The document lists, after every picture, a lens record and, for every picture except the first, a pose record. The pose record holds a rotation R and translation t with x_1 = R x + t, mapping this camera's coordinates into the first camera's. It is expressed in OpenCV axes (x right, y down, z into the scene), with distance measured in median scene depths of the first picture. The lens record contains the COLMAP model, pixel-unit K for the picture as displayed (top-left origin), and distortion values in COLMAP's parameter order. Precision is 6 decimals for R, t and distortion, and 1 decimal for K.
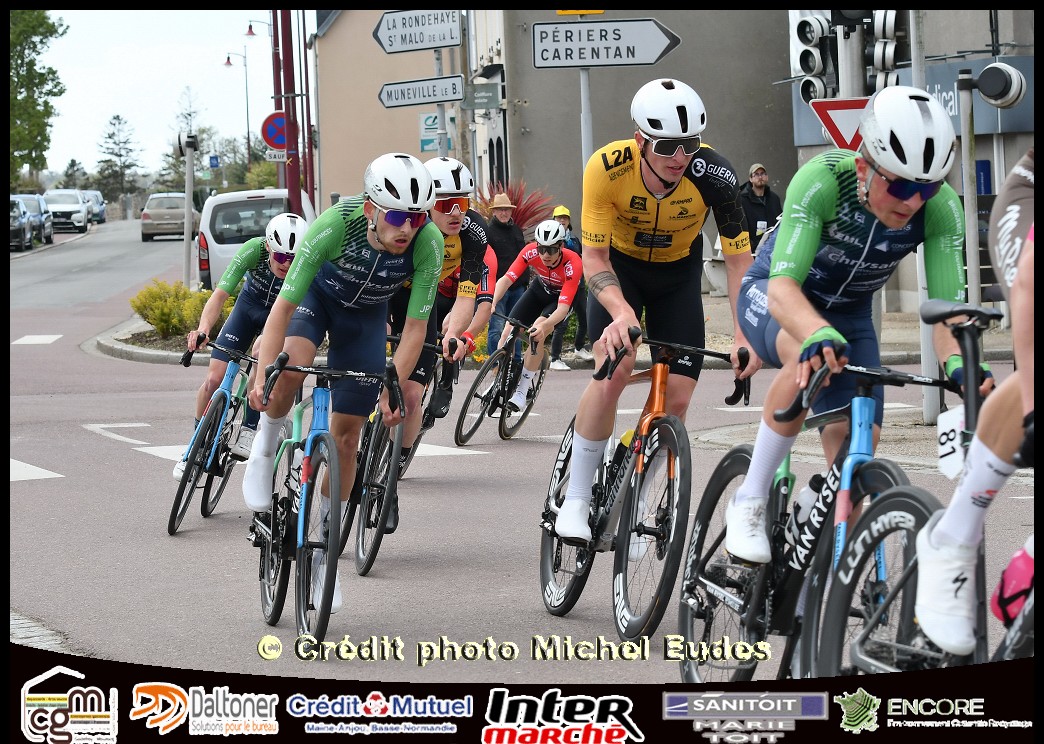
lens RADIAL K [[3722.7, 0, 430.5], [0, 3722.7, 306.5], [0, 0, 1]] dist [-0.062253, 0.000000]
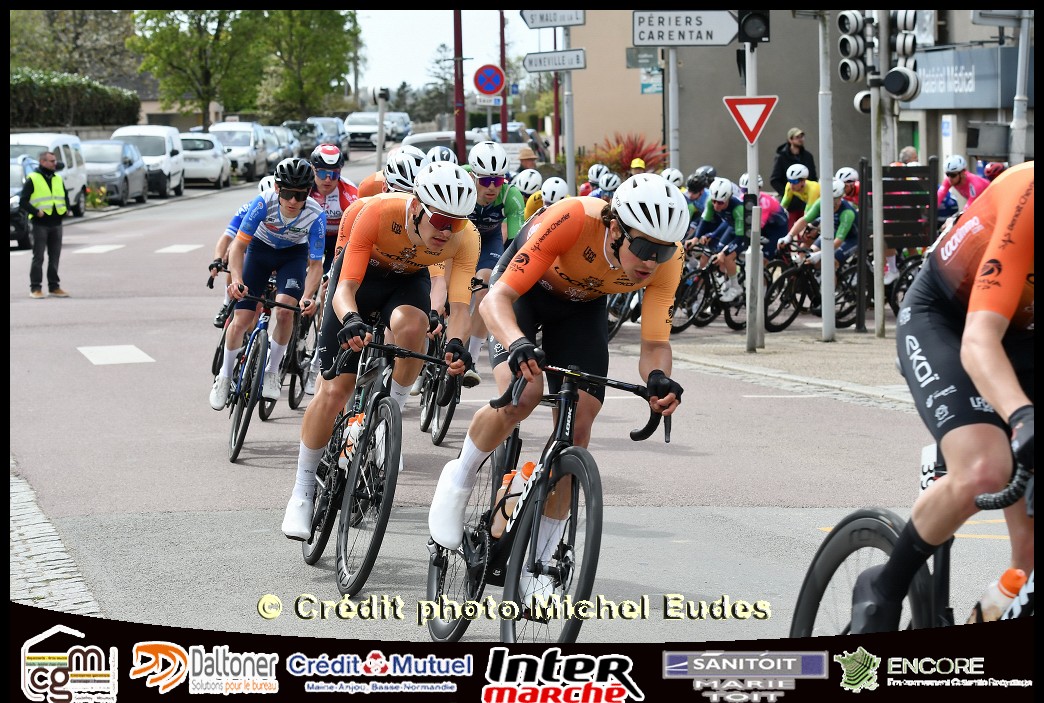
lens RADIAL K [[3440.9, 0, 517.8], [0, 3440.9, 359.9], [0, 0, 1]] dist [-0.055182, 0.000000]
pose [[0.996232, 0.030926, -0.081029, 0.086565], [-0.027313, 0.998599, 0.045329, -0.009804], [0.082318, -0.042945, 0.995680, -0.165124]]
